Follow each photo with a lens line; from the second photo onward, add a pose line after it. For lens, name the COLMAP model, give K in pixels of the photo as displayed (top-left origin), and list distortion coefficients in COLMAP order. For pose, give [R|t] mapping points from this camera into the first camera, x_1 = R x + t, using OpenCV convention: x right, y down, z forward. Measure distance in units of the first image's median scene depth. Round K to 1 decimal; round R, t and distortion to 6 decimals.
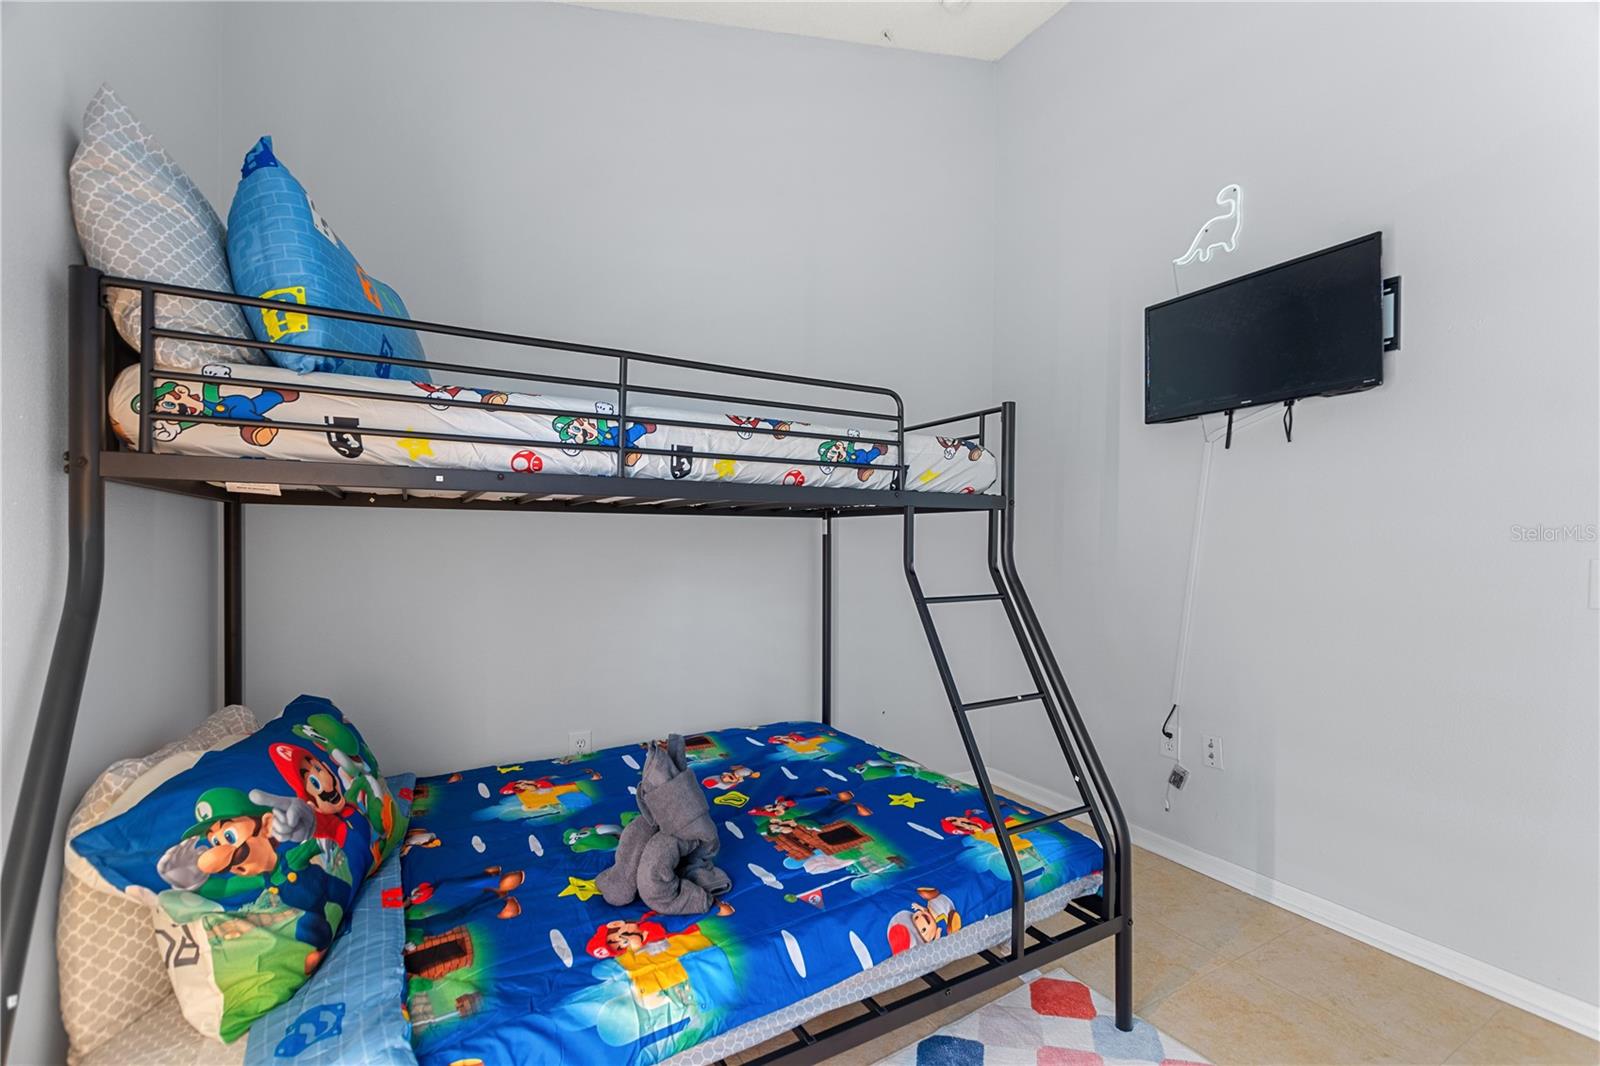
lens RADIAL K [[688.5, 0, 804.3], [0, 688.5, 543.8], [0, 0, 1]] dist [0.000112, -0.000020]
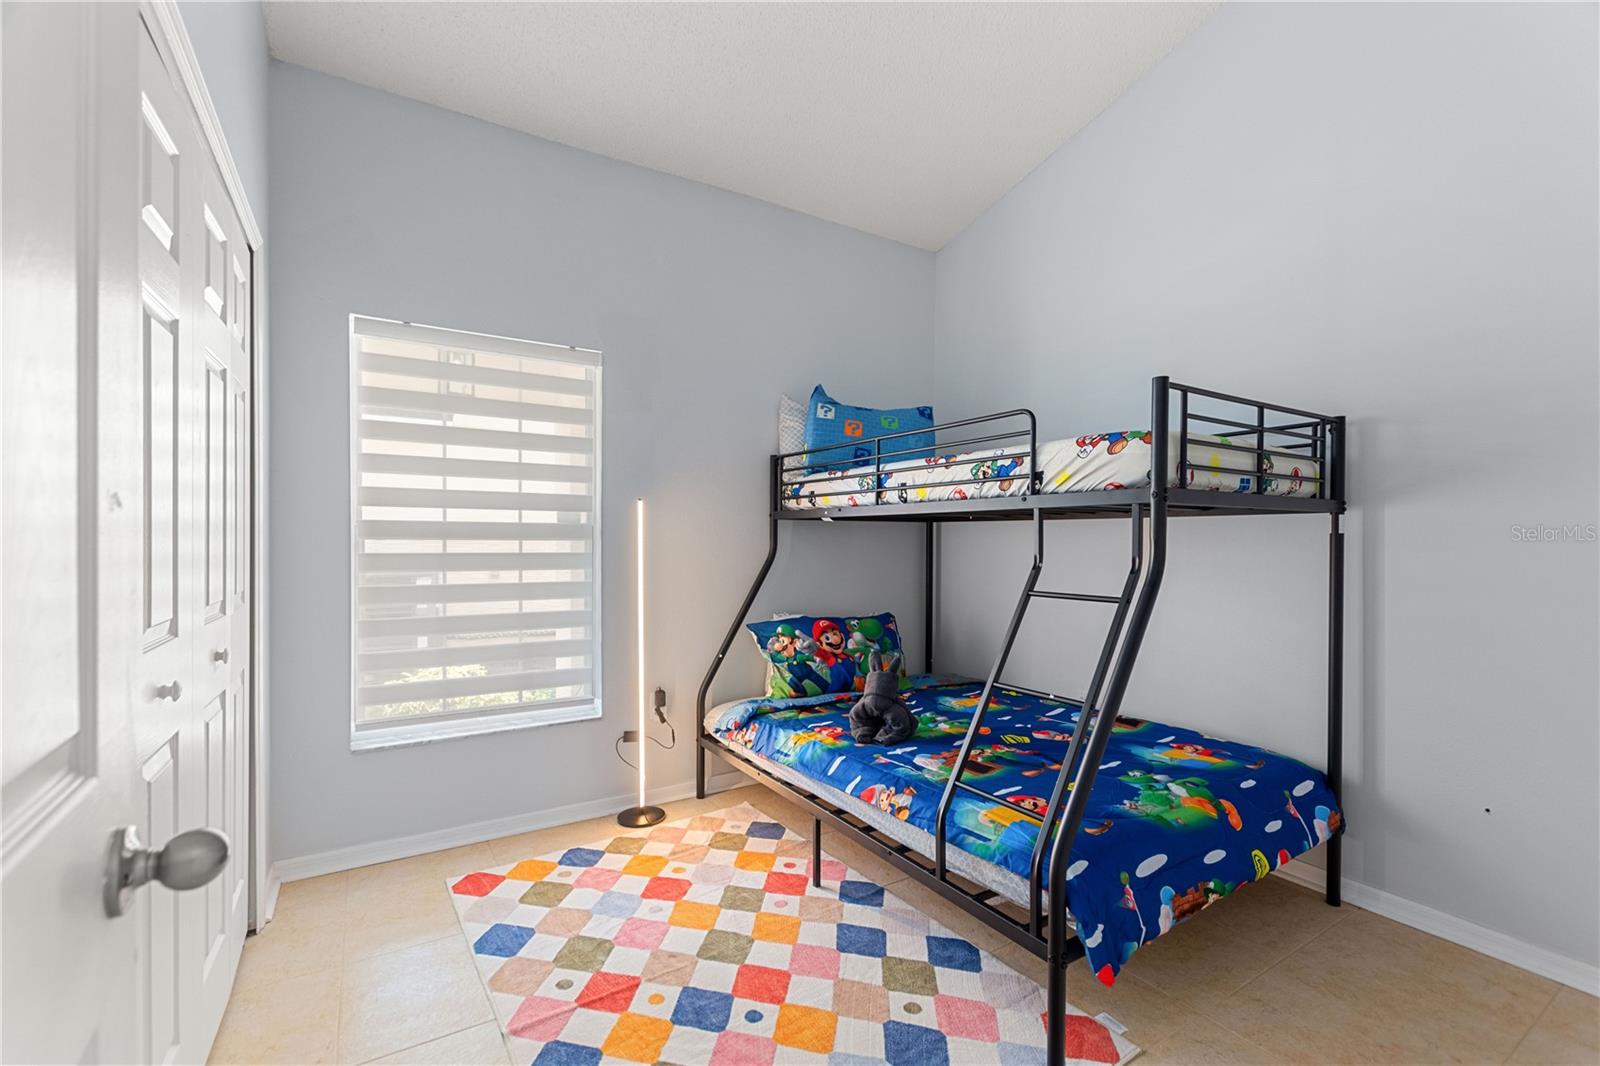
lens RADIAL K [[688.5, 0, 802.3], [0, 688.5, 535.7], [0, 0, 1]] dist [0.000112, -0.000020]
pose [[0.039449, -0.008959, -0.999181, 1.432419], [-0.008551, 0.999920, -0.009303, 0.003951], [0.999185, 0.008911, 0.039369, 0.660877]]
